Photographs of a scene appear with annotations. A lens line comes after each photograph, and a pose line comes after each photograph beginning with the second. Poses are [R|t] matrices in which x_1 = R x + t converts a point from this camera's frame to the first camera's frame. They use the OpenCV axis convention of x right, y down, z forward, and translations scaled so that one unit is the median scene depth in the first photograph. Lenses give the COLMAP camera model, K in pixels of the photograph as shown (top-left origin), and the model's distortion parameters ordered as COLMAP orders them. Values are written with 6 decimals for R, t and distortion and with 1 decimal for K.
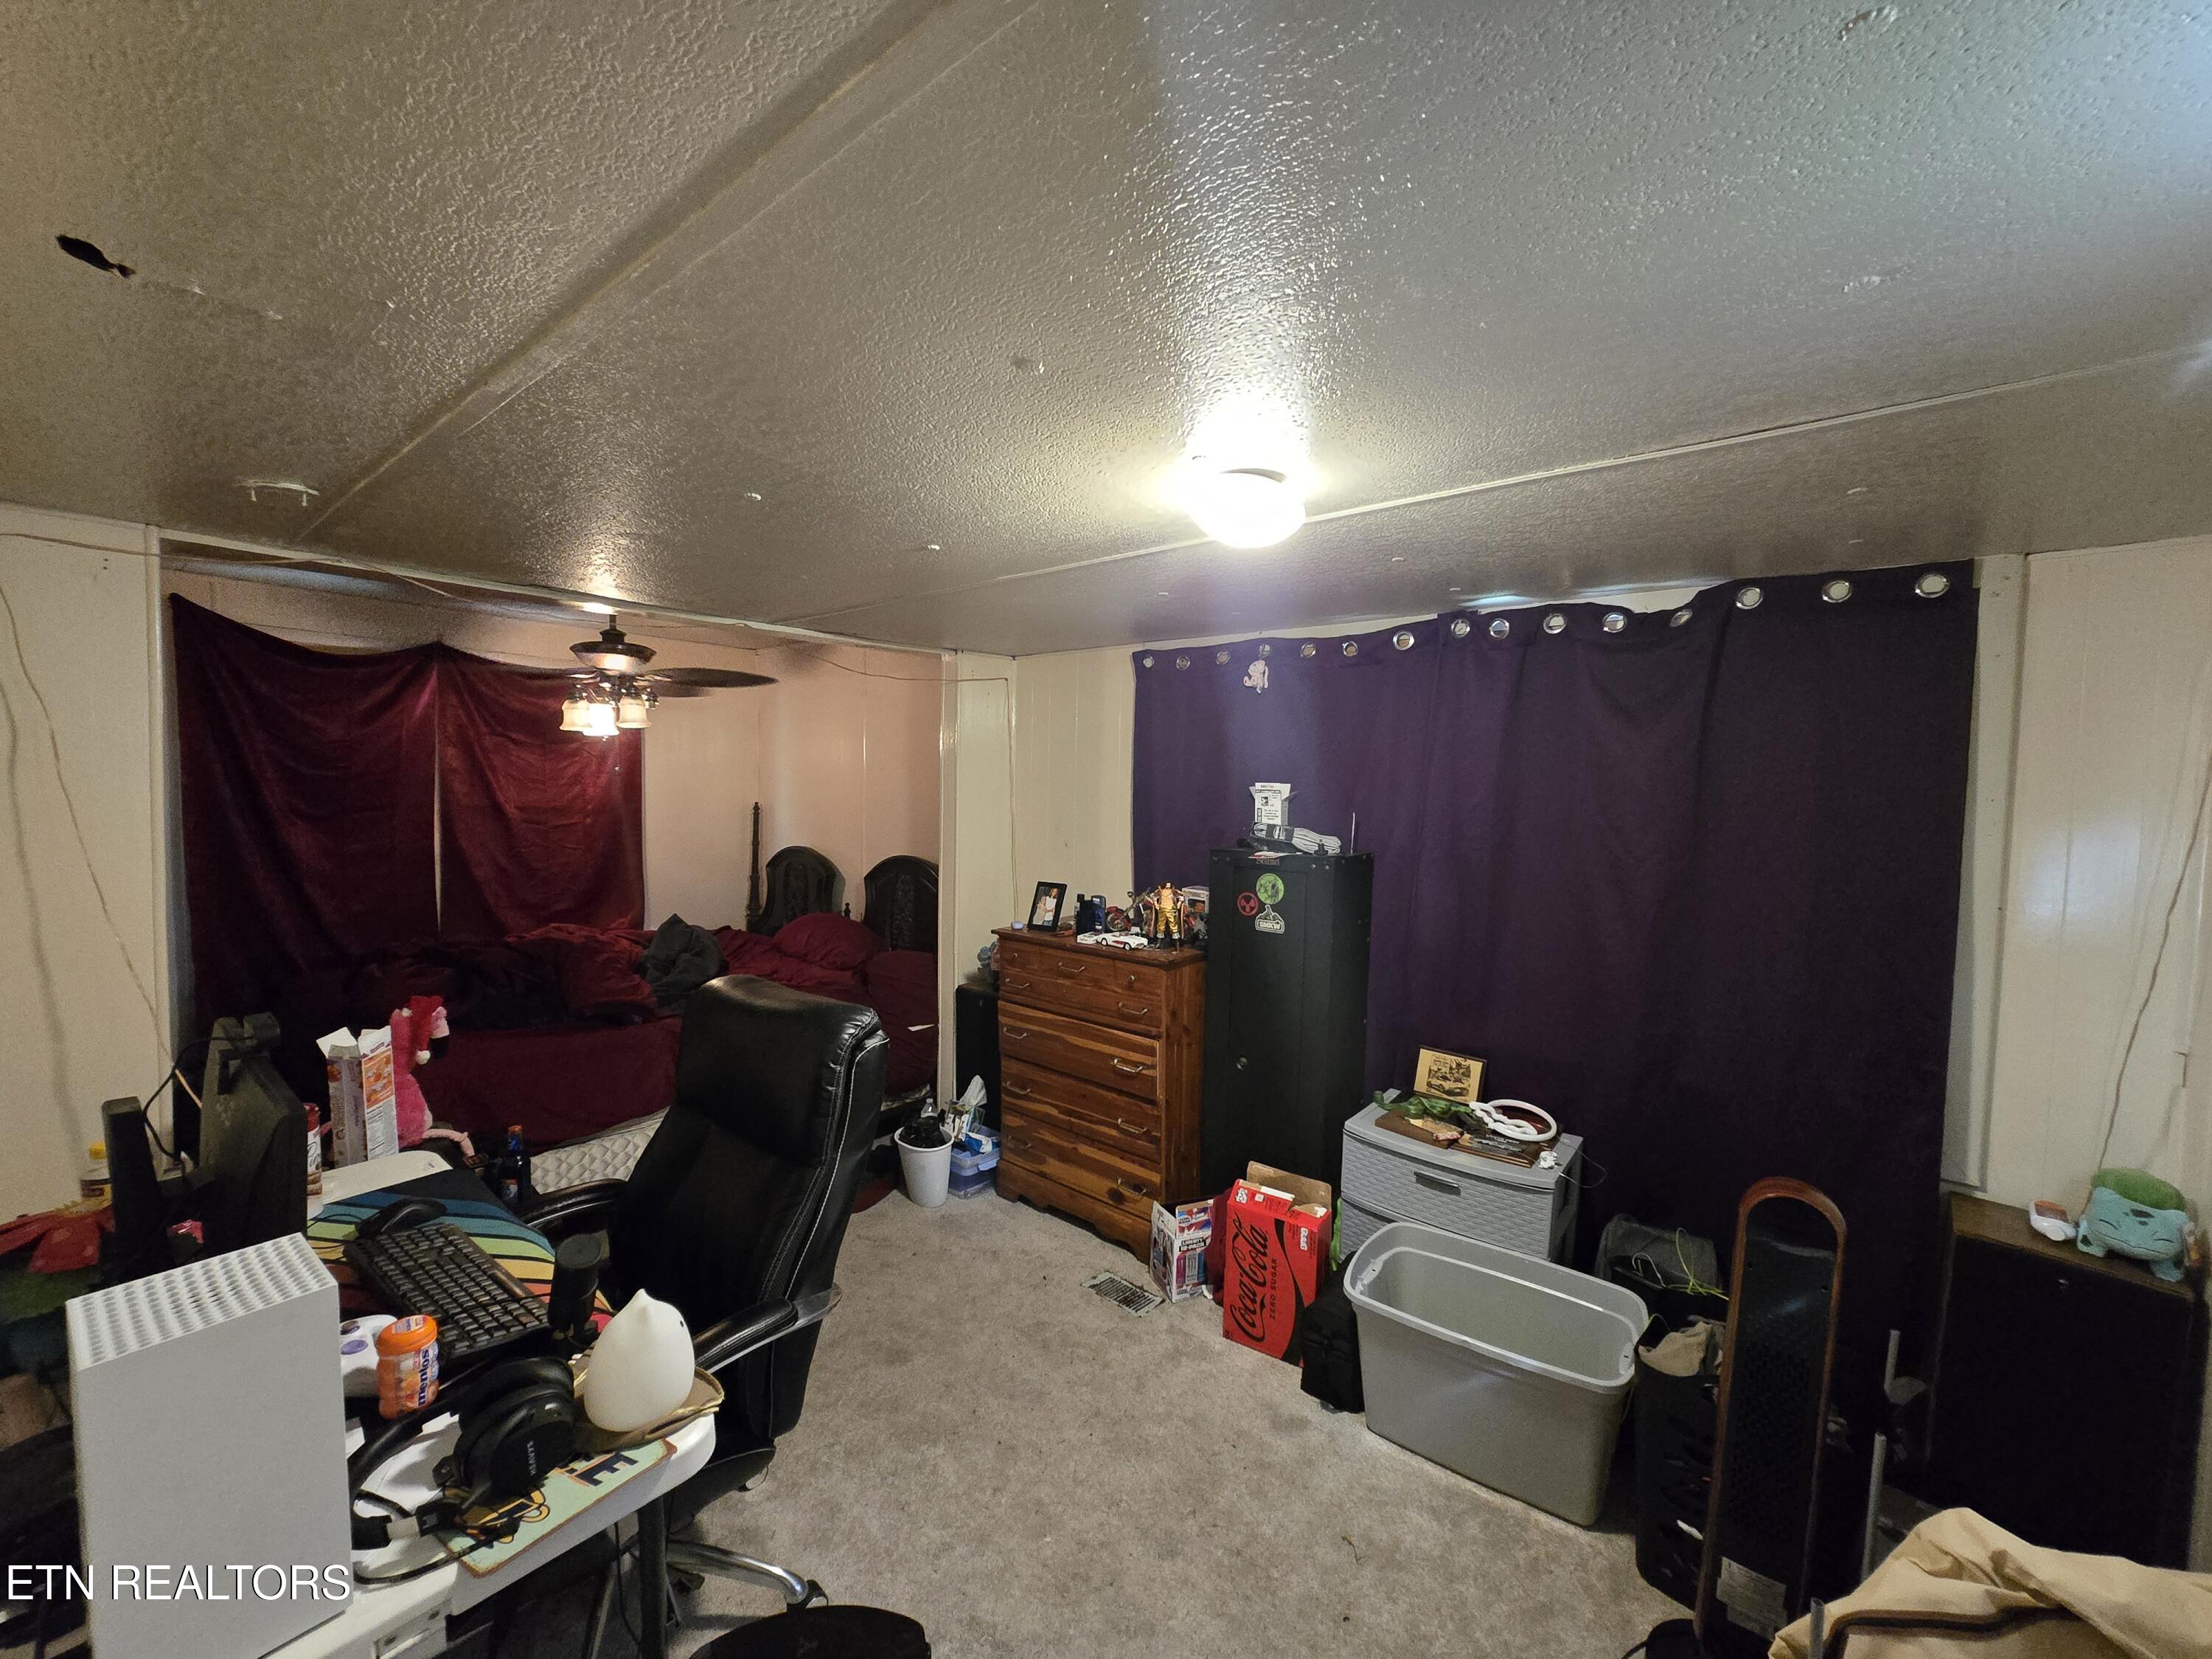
lens RADIAL K [[897.1, 0, 1112.0], [0, 897.1, 837.2], [0, 0, 1]] dist [-0.002858, 0.000355]
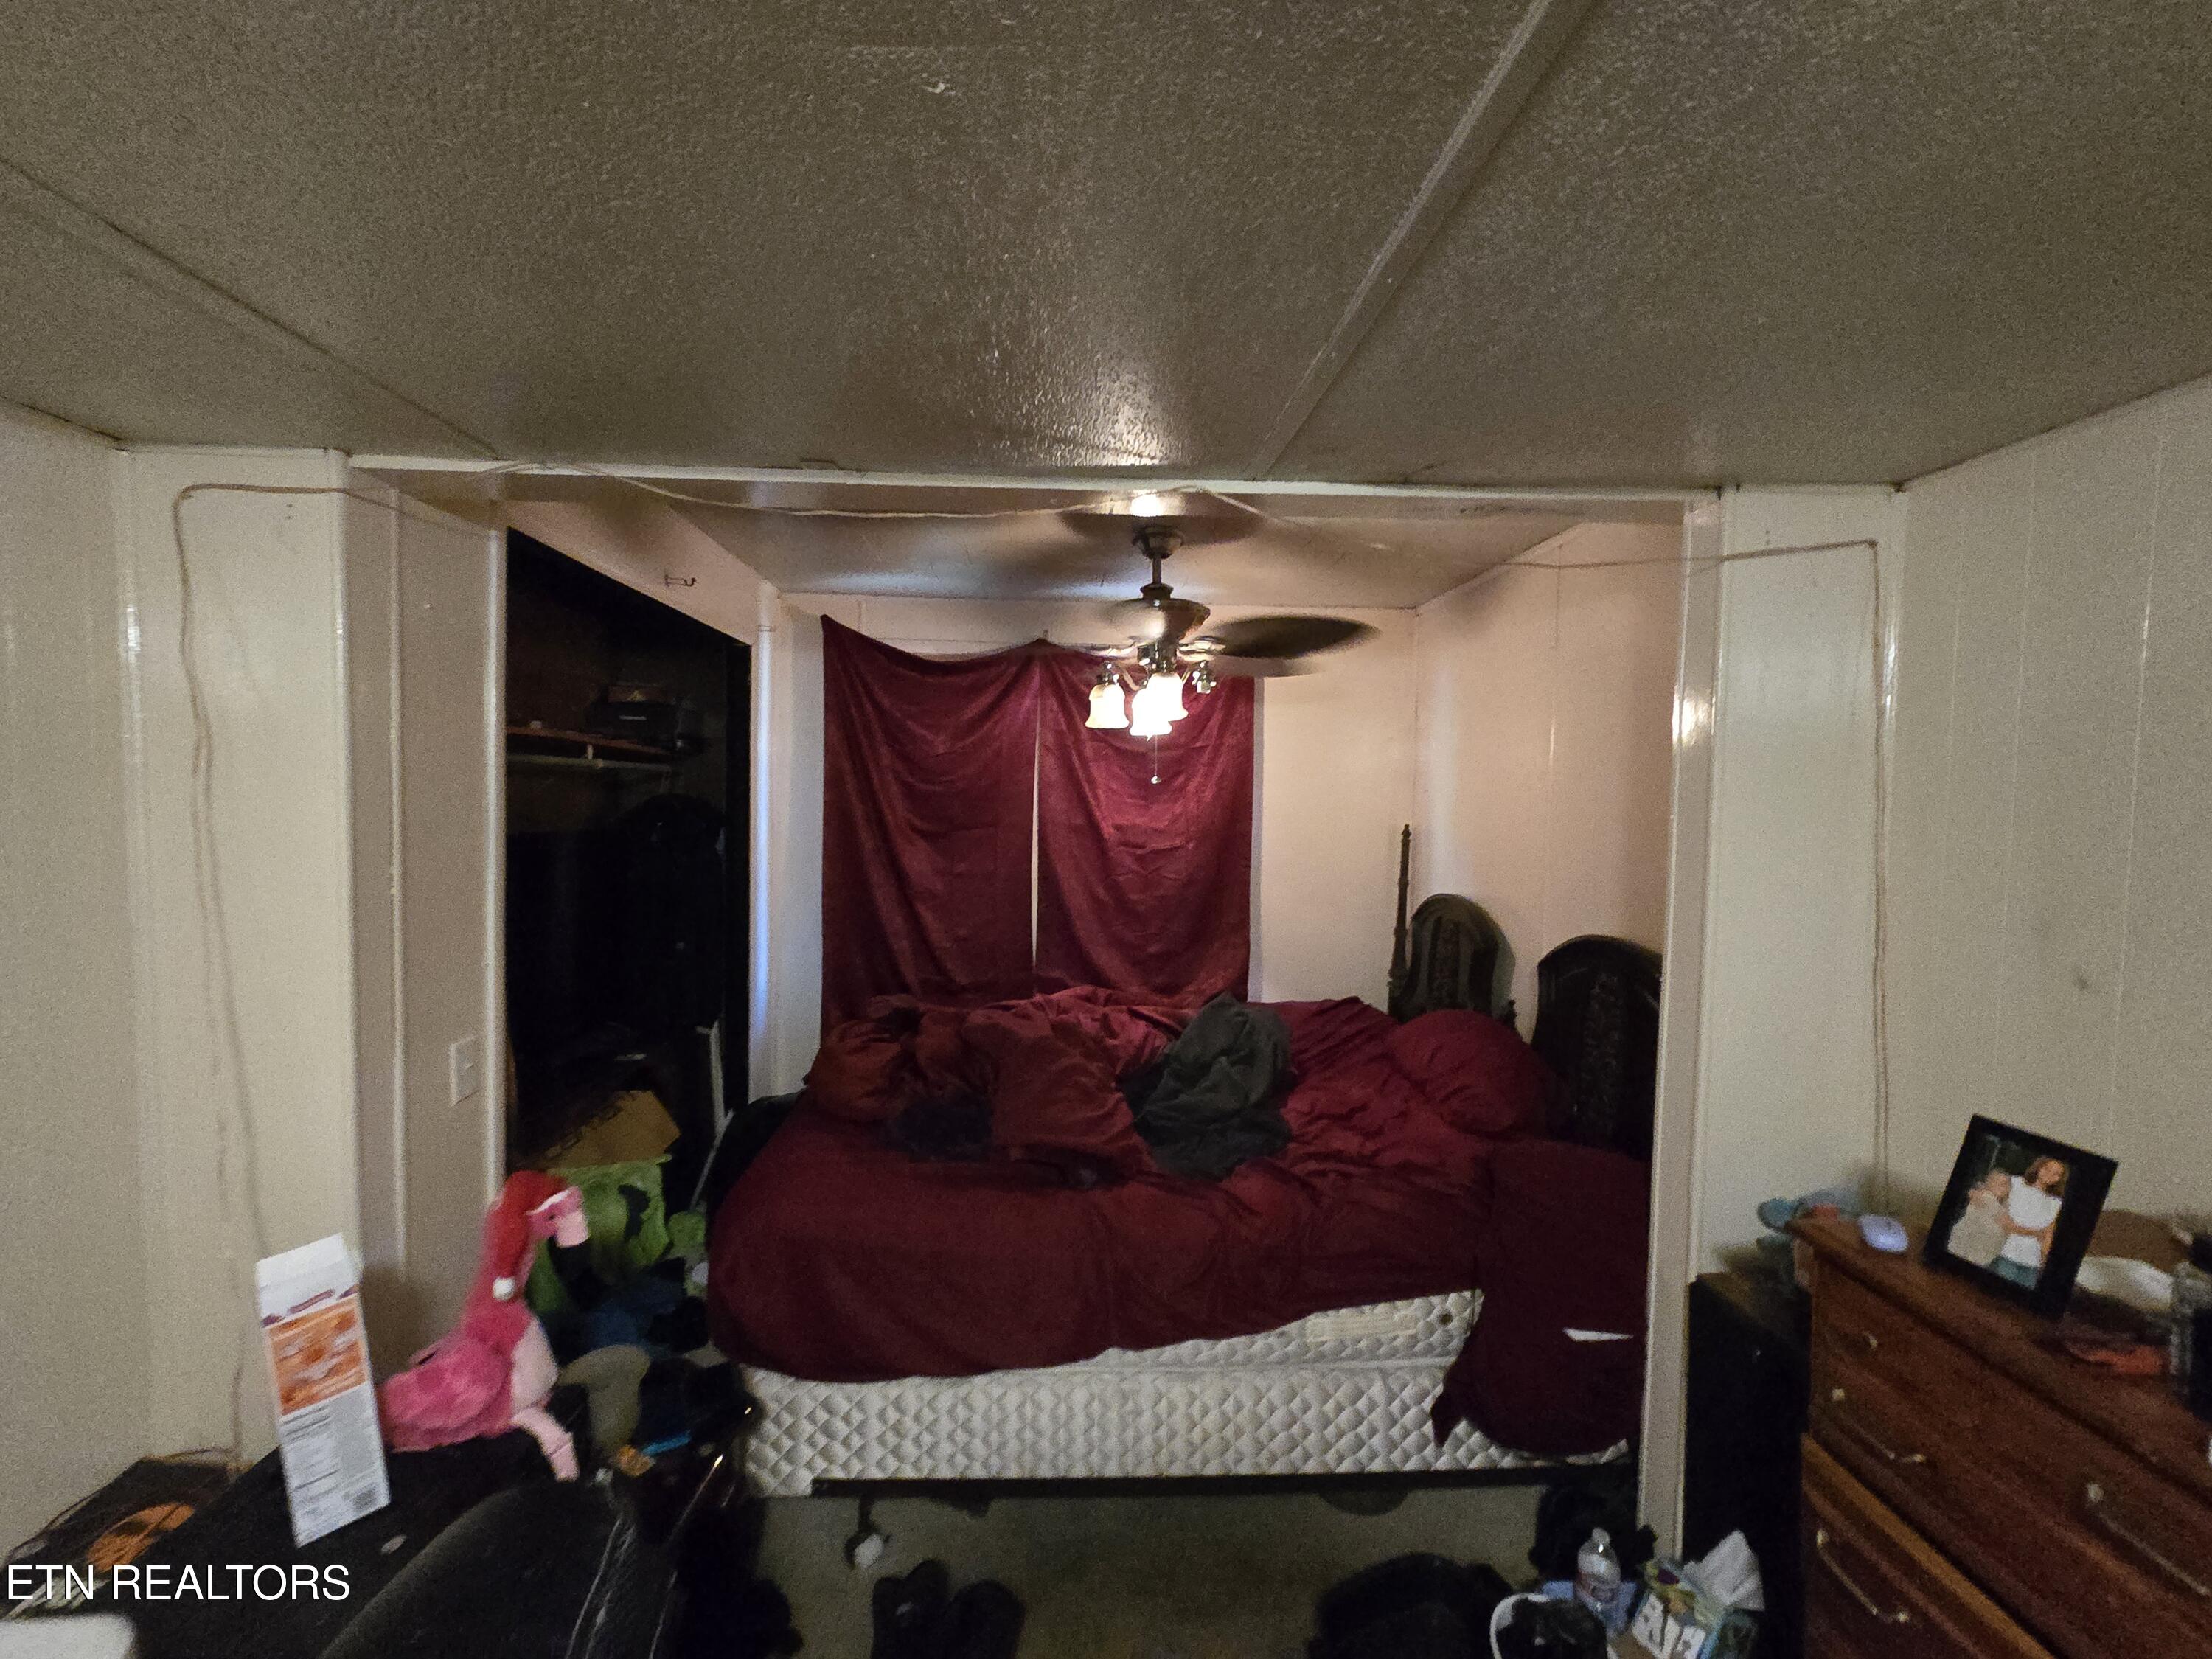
lens RADIAL K [[897.1, 0, 1121.2], [0, 897.1, 833.1], [0, 0, 1]] dist [-0.002858, 0.000355]
pose [[0.684979, 0.026467, -0.728082, -0.054260], [-0.038851, 0.999245, -0.000227, -0.032457], [0.727526, 0.028443, 0.685491, 0.496911]]
